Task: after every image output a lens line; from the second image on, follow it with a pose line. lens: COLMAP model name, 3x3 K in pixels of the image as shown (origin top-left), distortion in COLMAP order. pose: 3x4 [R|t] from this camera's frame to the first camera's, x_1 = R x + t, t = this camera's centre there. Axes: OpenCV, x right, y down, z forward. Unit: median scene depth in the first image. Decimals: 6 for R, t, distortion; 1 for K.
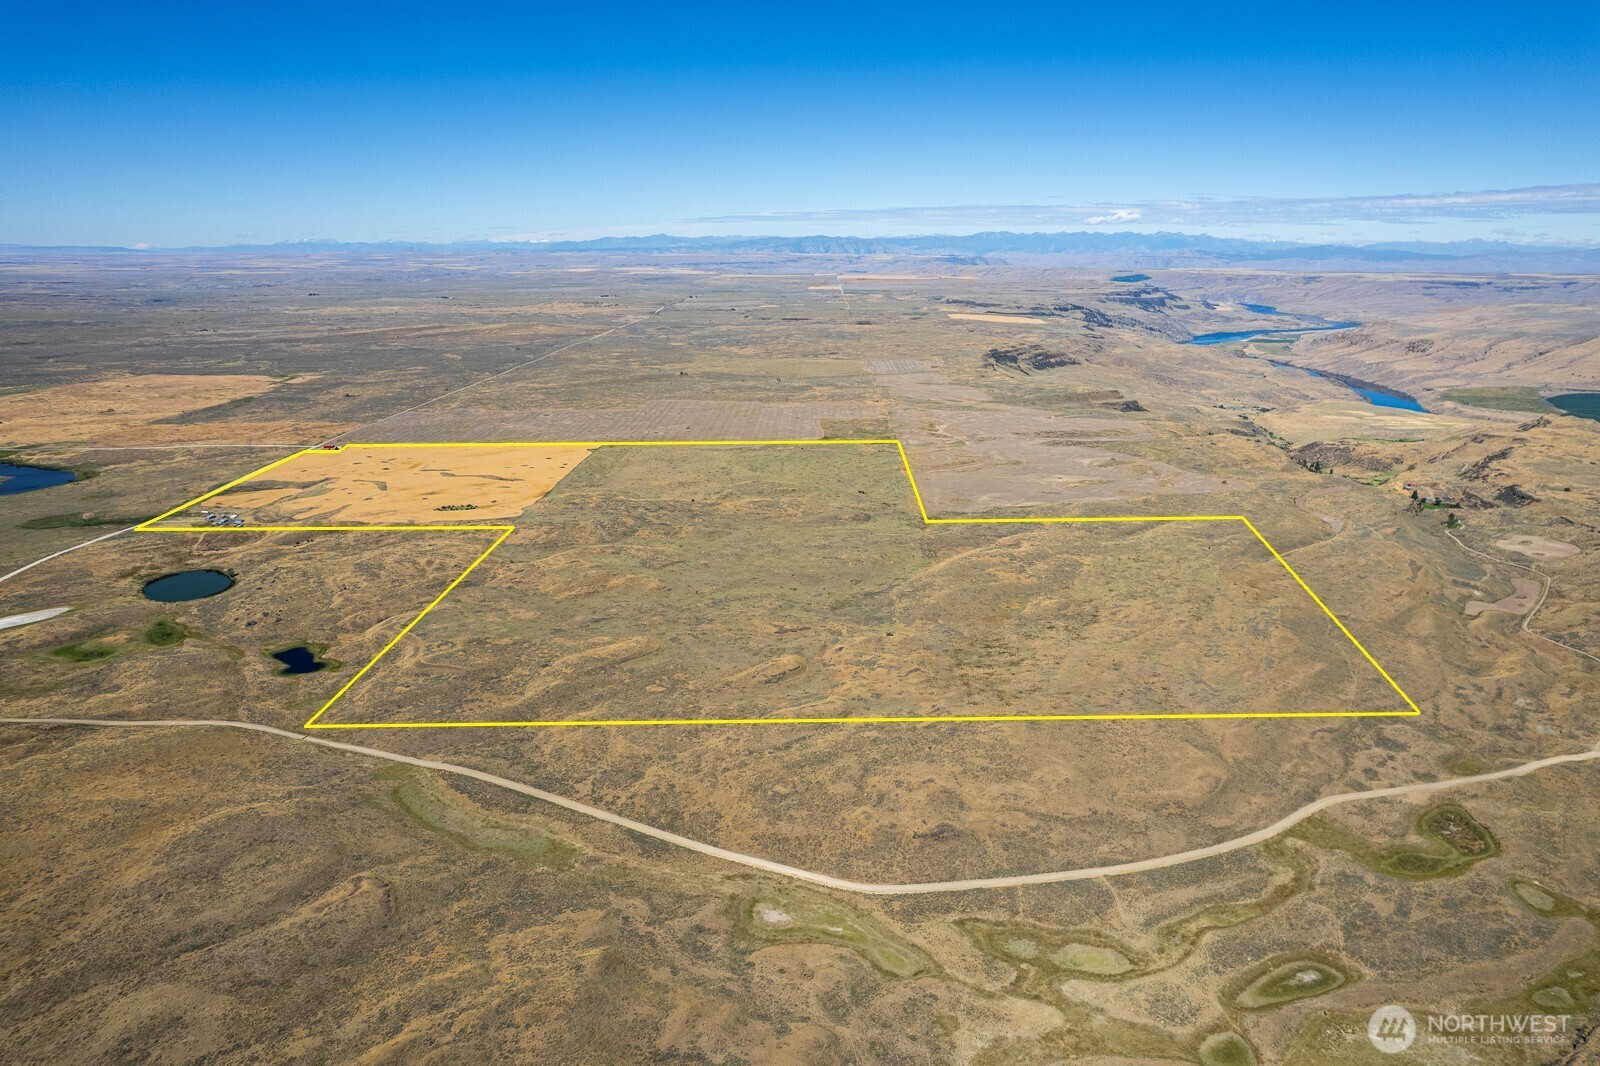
lens RADIAL K [[1029.8, 0, 806.8], [0, 1029.8, 527.2], [0, 0, 1]] dist [-0.071855, 0.078547]
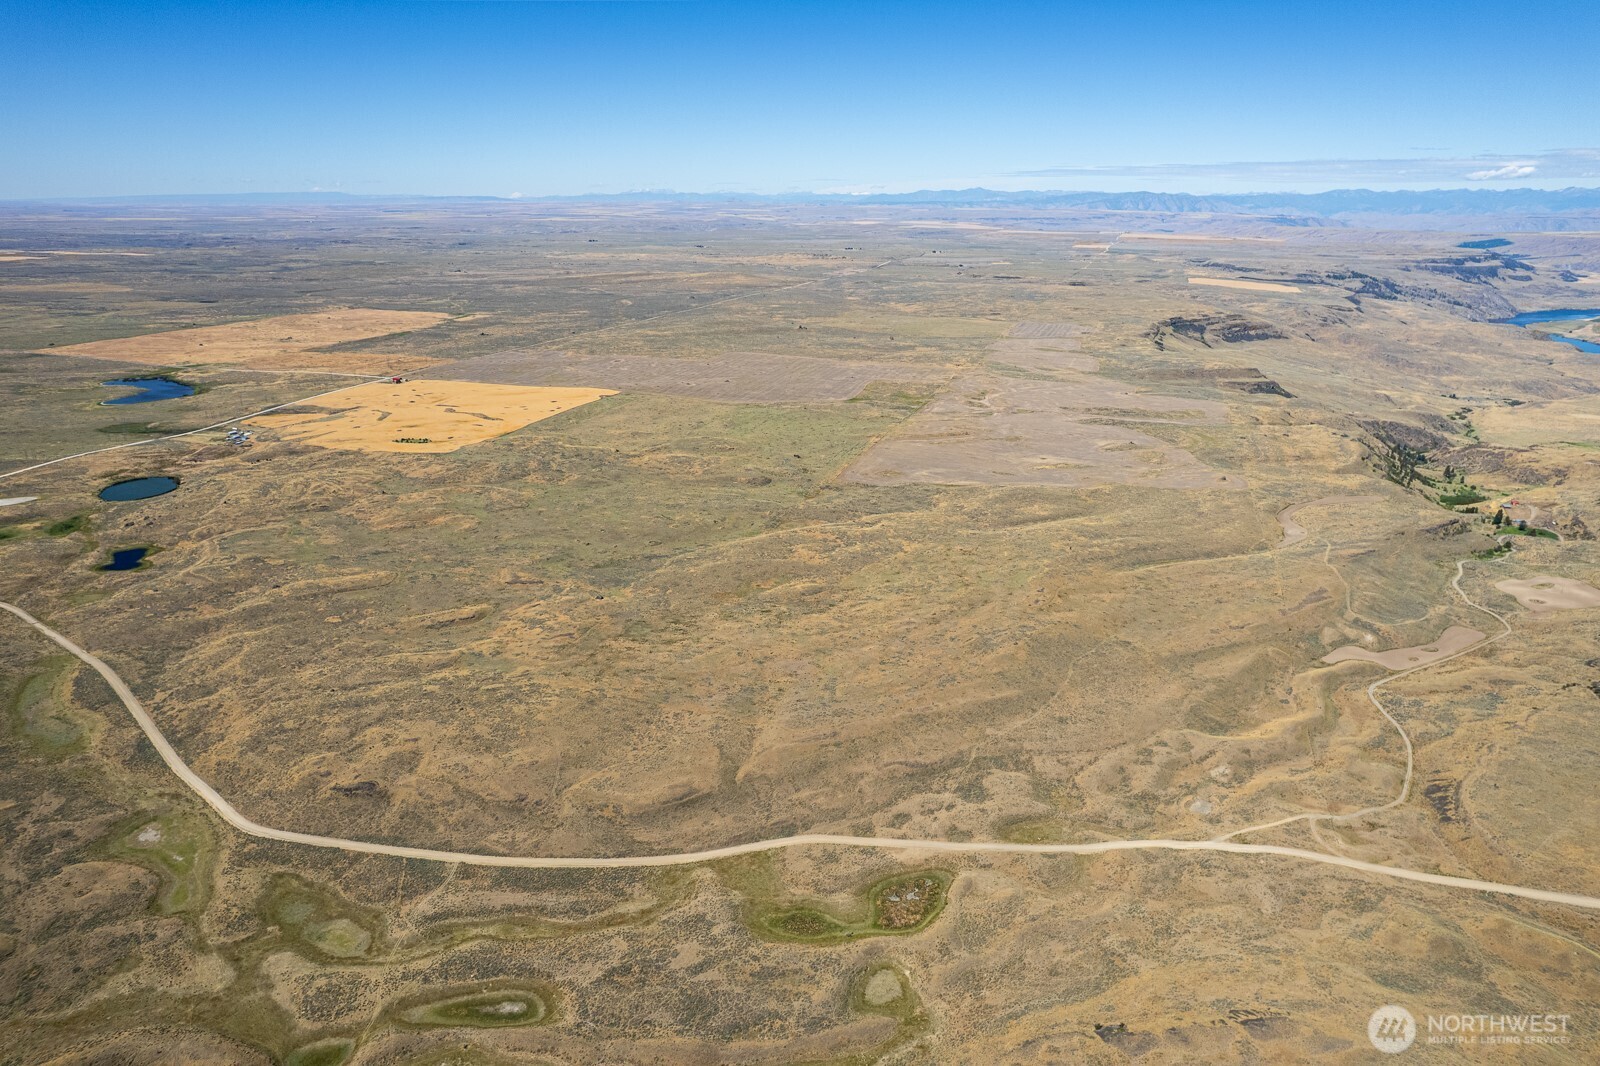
lens RADIAL K [[1029.8, 0, 806.8], [0, 1029.8, 527.2], [0, 0, 1]] dist [-0.071855, 0.078547]
pose [[0.953897, 0.097998, -0.283683, 0.198951], [-0.086108, 0.994815, 0.054116, -0.011944], [0.287516, -0.027193, 0.957390, 0.044513]]
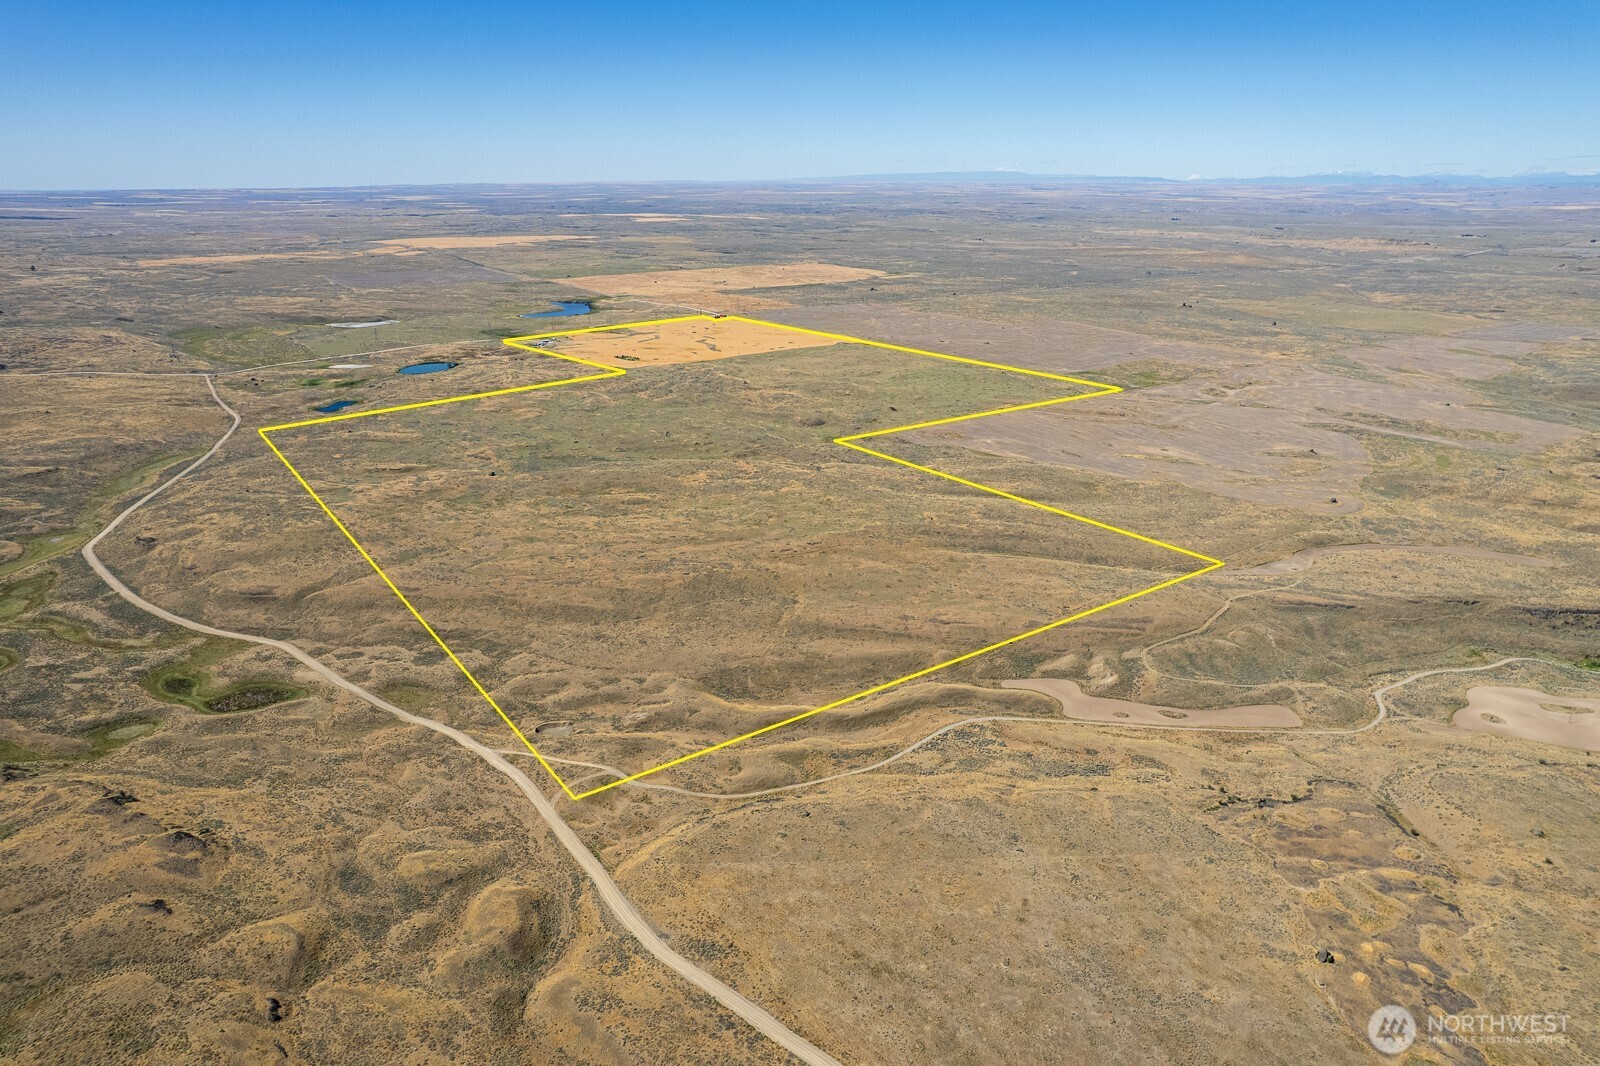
lens RADIAL K [[1029.8, 0, 806.8], [0, 1029.8, 527.2], [0, 0, 1]] dist [-0.071855, 0.078547]
pose [[0.603161, 0.260584, -0.753852, 0.436274], [-0.214753, 0.963281, 0.161153, -0.037391], [0.768166, 0.064690, 0.636975, 0.198717]]
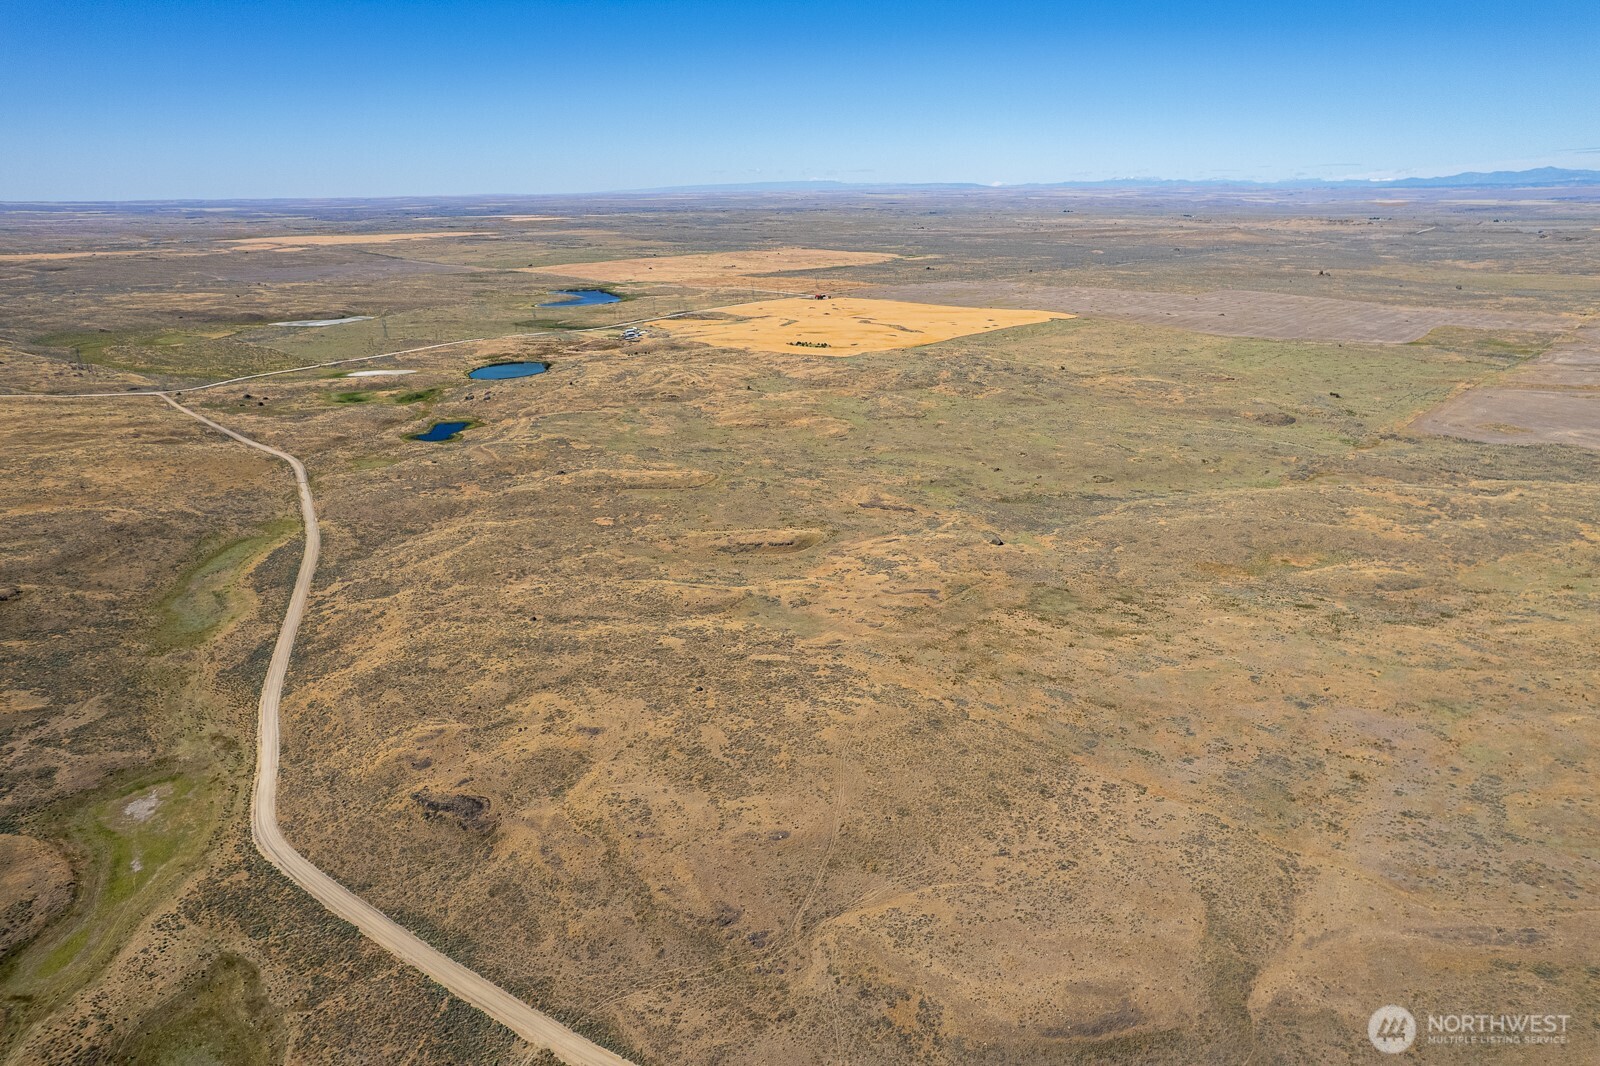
lens RADIAL K [[1031.9, 0, 796.2], [0, 1031.9, 528.8], [0, 0, 1]] dist [-0.059046, 0.057100]
pose [[0.729530, 0.208935, -0.651254, 0.138404], [-0.173809, 0.977572, 0.118924, 0.017347], [0.661495, 0.026436, 0.749483, 0.179109]]
